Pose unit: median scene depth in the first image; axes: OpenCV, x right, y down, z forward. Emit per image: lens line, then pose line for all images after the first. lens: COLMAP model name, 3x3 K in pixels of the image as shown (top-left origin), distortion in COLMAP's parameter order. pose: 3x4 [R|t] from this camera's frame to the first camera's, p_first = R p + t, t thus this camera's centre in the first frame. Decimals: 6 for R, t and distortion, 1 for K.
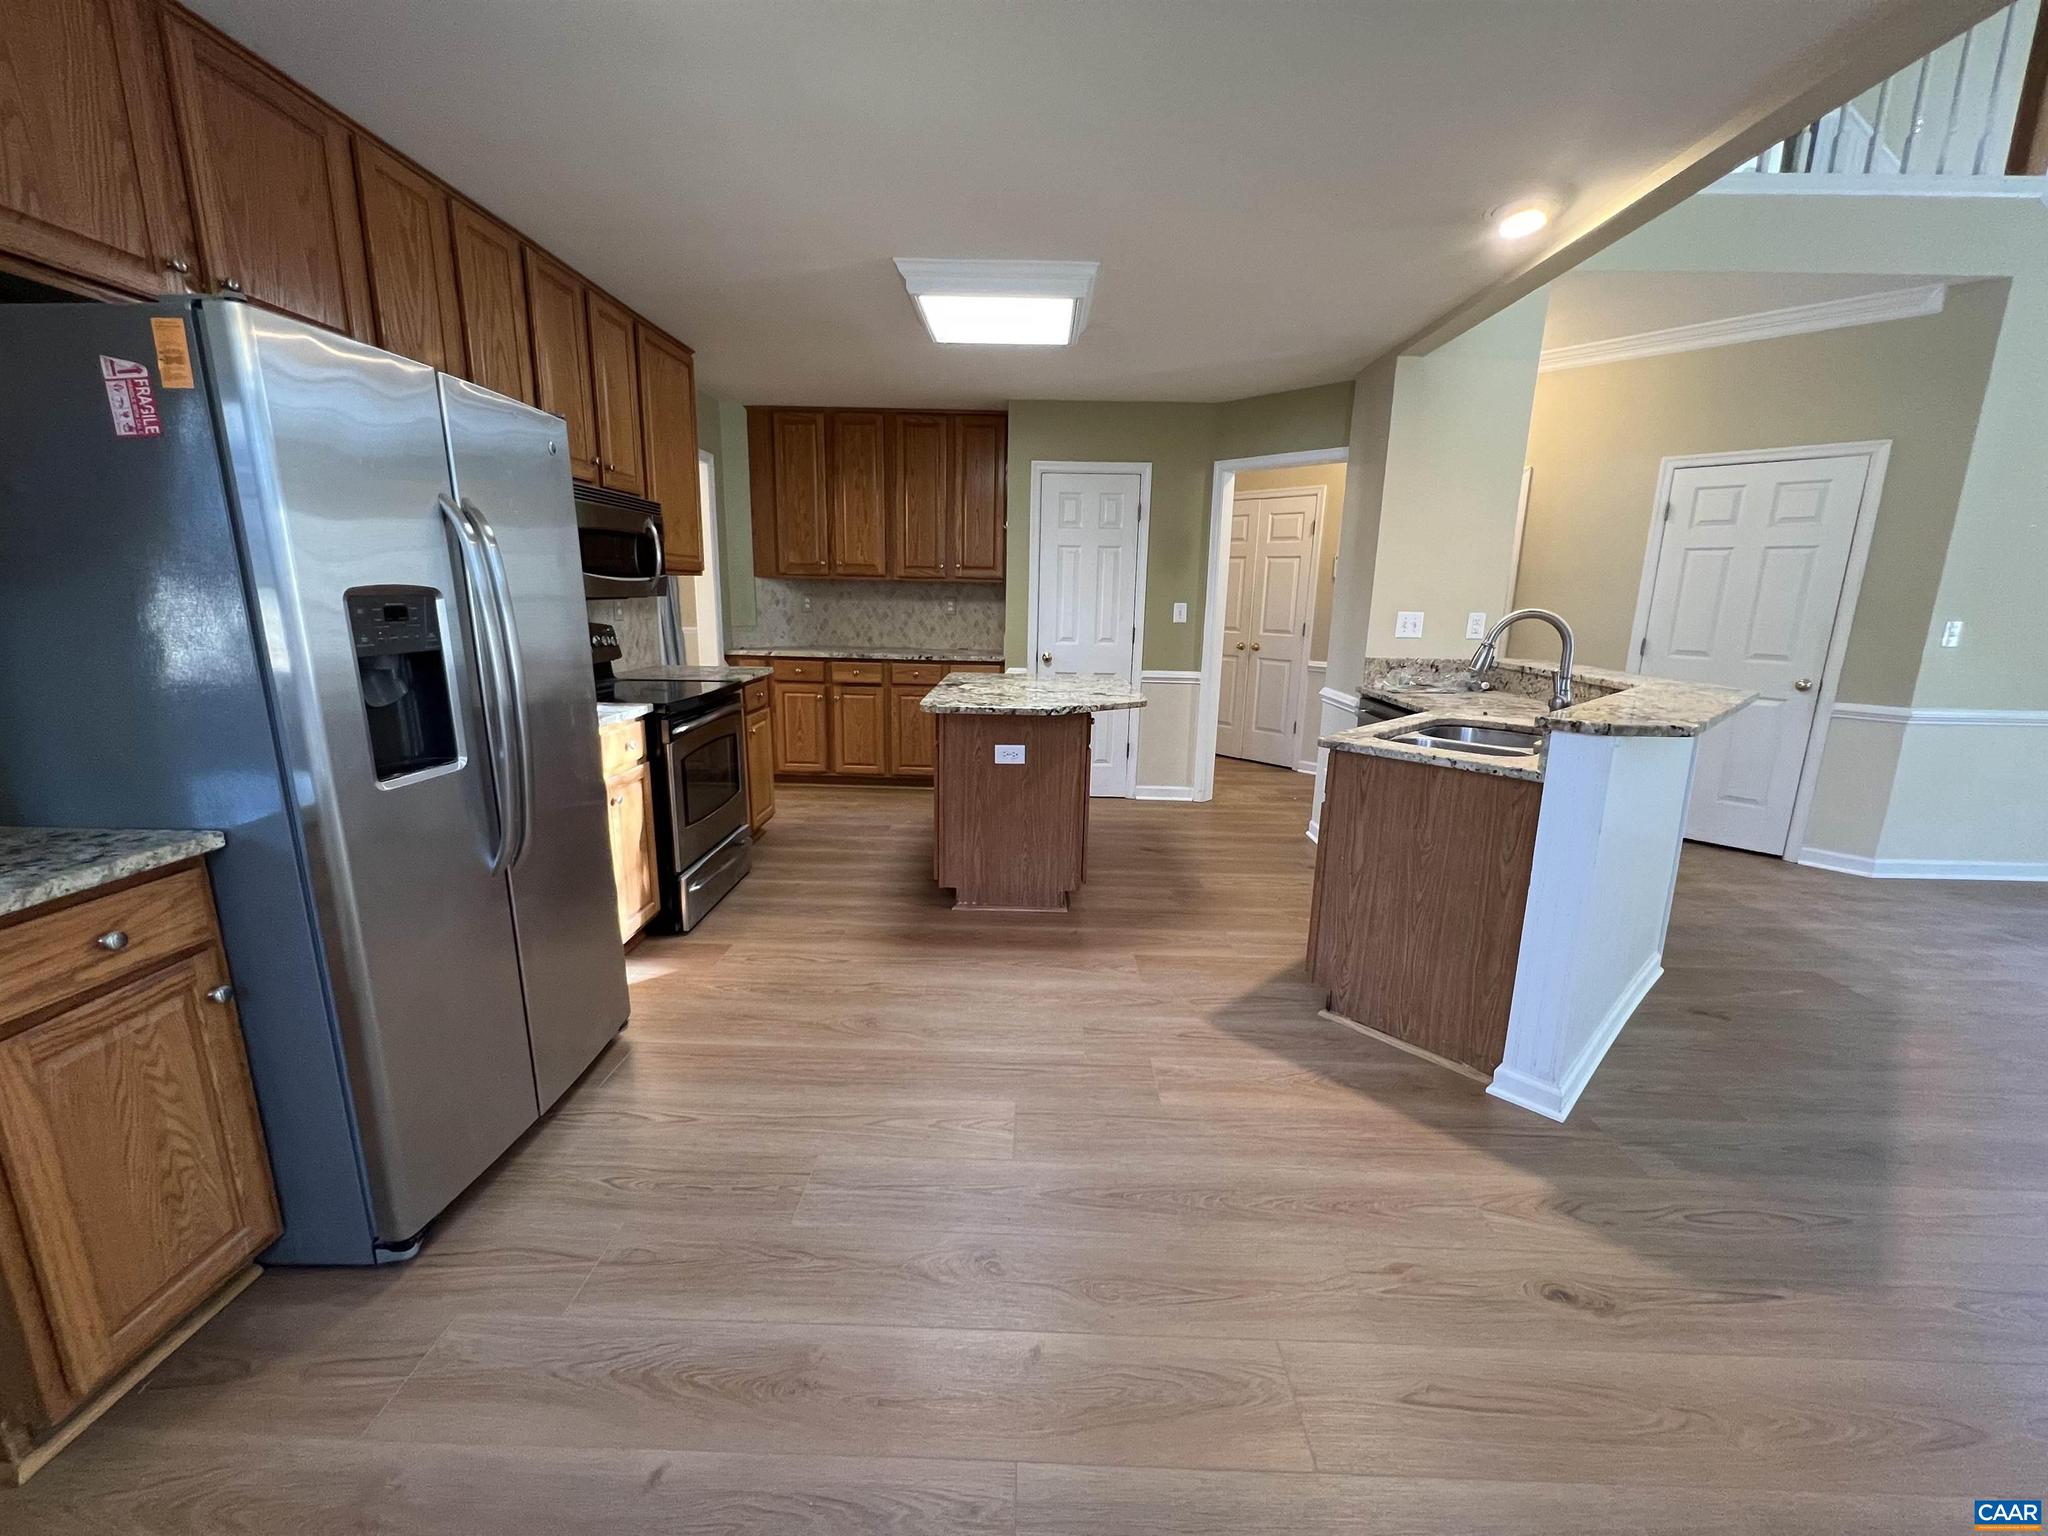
lens RADIAL K [[818.2, 0, 1020.0], [0, 818.2, 761.2], [0, 0, 1]] dist [-0.002736, 0.000310]
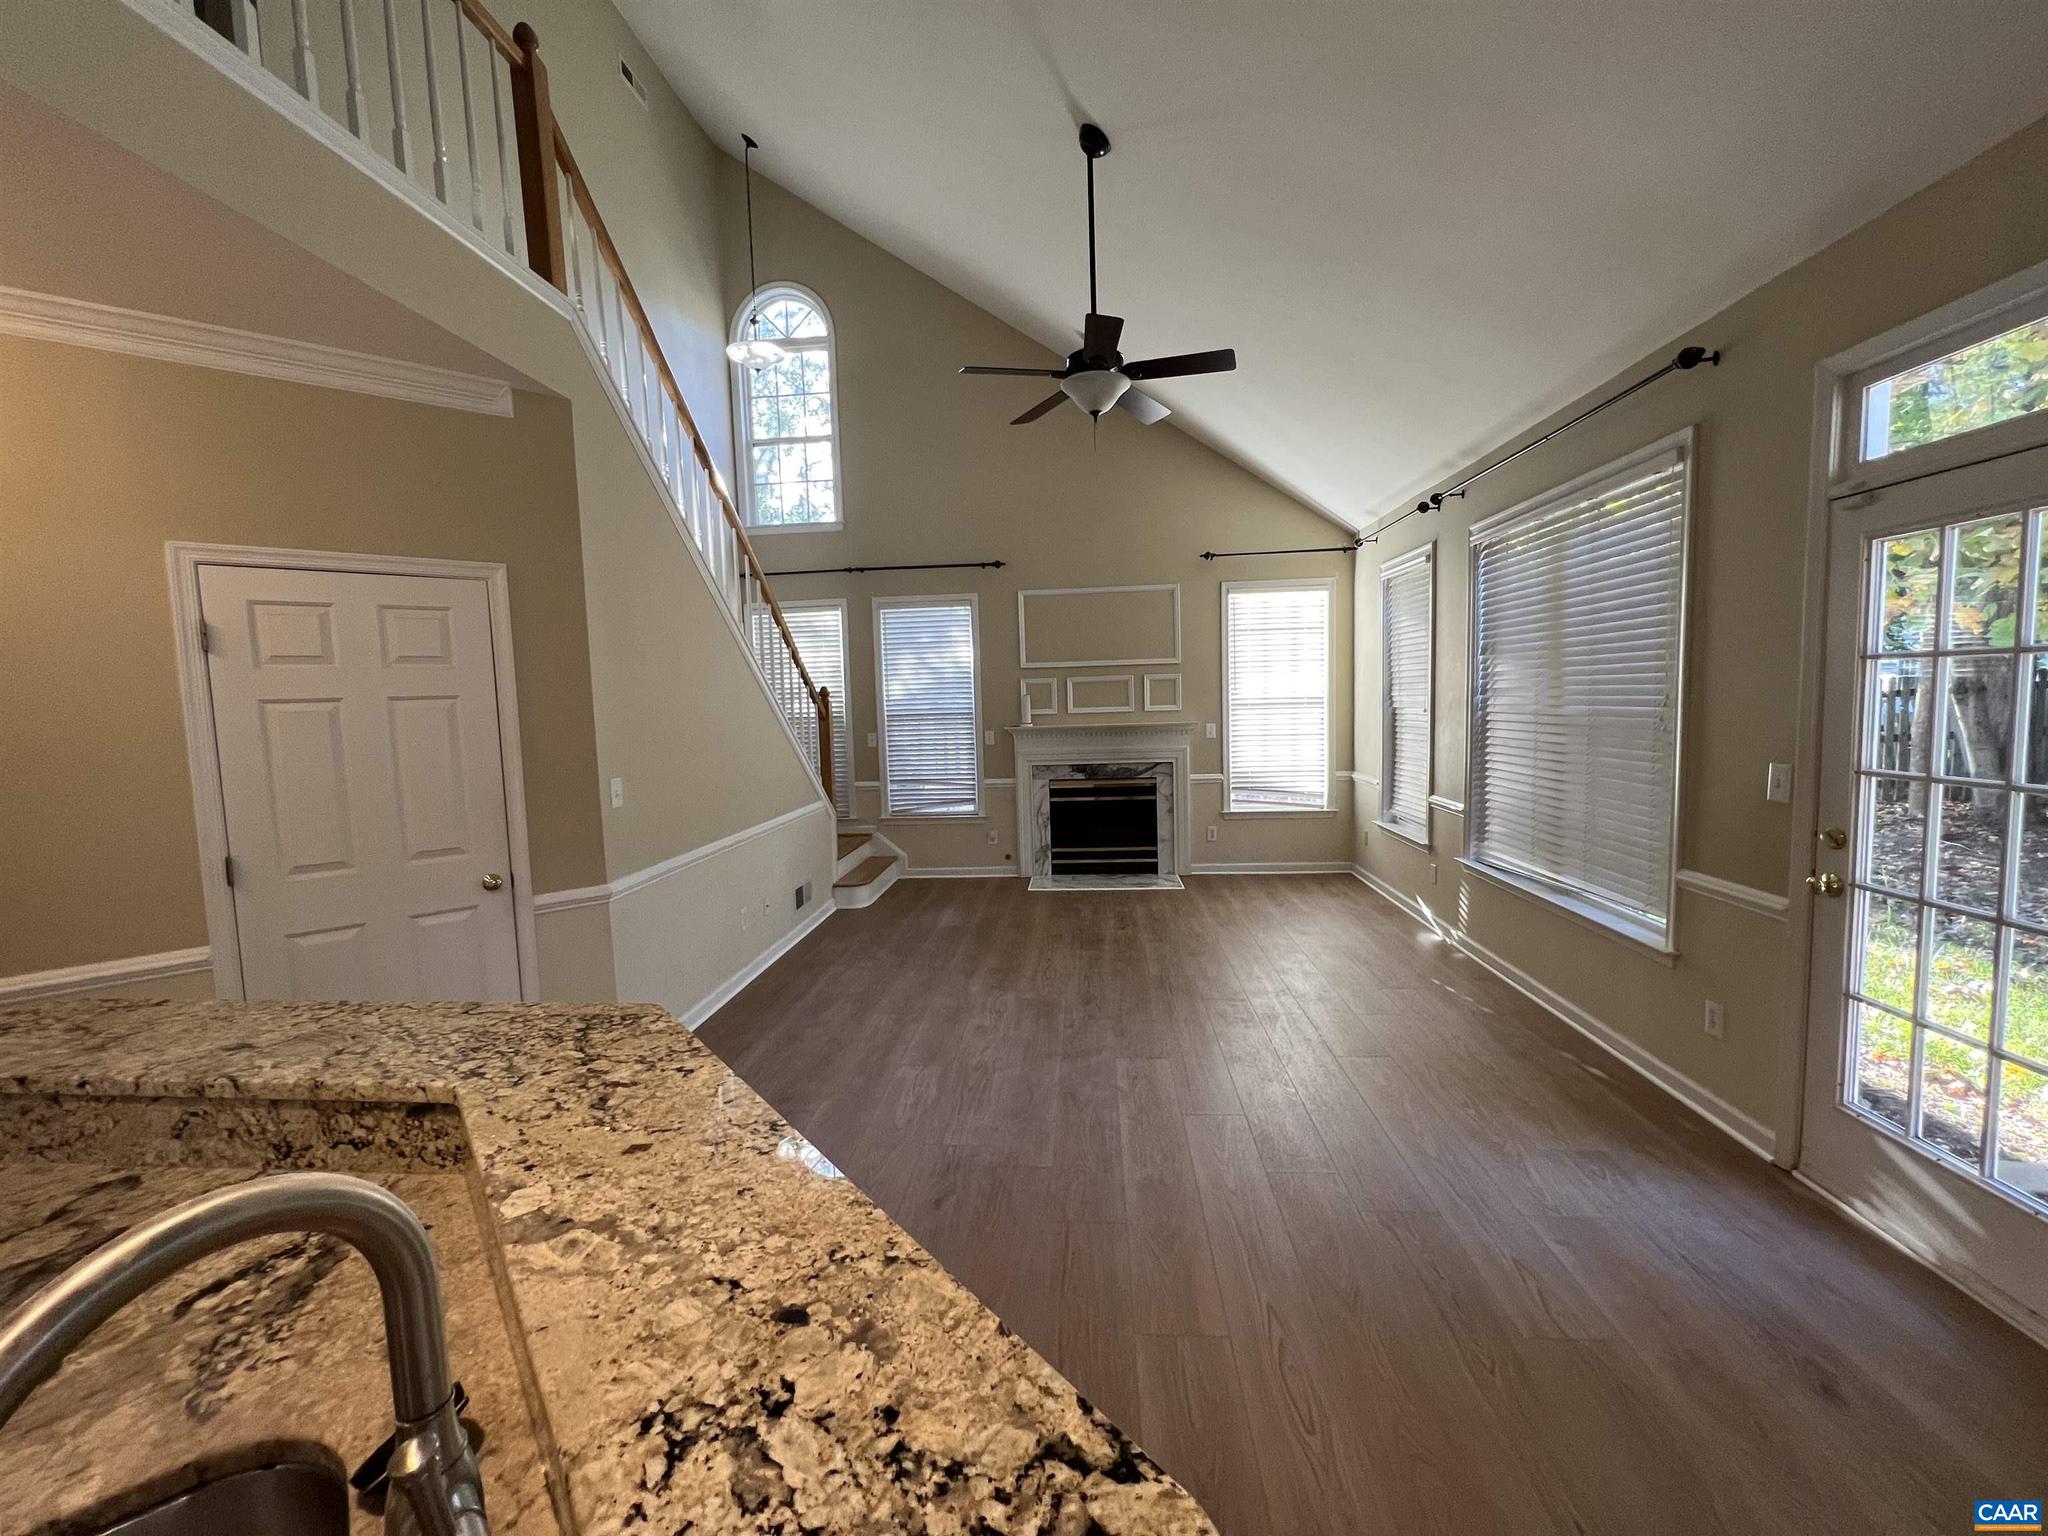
lens RADIAL K [[818.2, 0, 1025.5], [0, 818.2, 762.4], [0, 0, 1]] dist [-0.002736, 0.000310]
pose [[0.058634, -0.099495, 0.993309, 0.319491], [0.237381, 0.967870, 0.082935, -0.166524], [-0.969646, 0.230930, 0.080368, 0.527546]]
